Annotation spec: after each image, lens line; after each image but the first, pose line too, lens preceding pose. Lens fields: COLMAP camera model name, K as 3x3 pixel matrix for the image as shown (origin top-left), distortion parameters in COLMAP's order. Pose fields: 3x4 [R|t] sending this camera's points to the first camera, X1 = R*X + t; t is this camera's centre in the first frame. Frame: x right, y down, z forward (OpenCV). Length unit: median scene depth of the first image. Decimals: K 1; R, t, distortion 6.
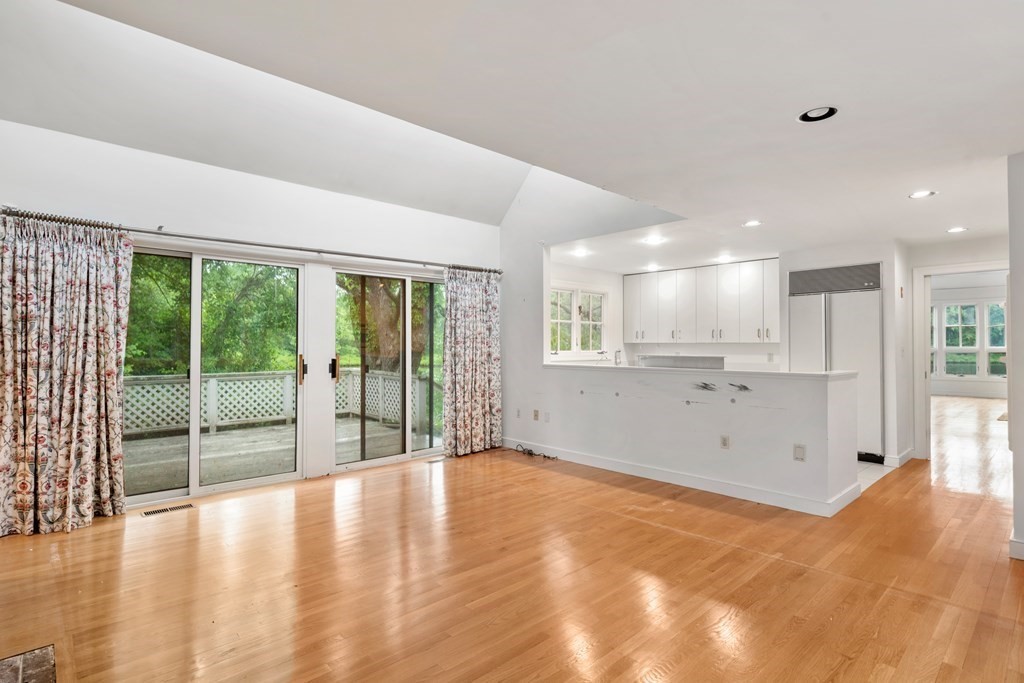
lens RADIAL K [[514.9, 0, 512.0], [0, 514.9, 341.5], [0, 0, 1]] dist [0.001299, 0.000482]
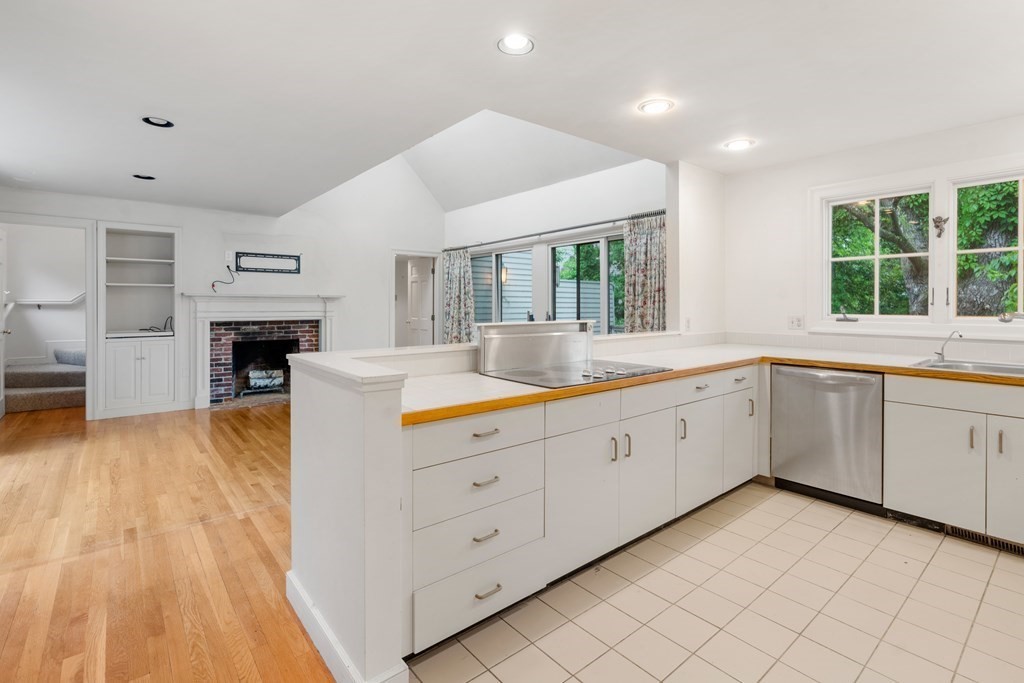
lens RADIAL K [[475.1, 0, 512.0], [0, 475.1, 341.5], [0, 0, 1]] dist [-0.000109, -0.000053]
pose [[-0.050827, 0.081138, -0.995406, 0.966125], [0.009065, 0.996691, 0.080780, 0.000783], [0.998666, -0.004918, -0.051395, 1.099473]]
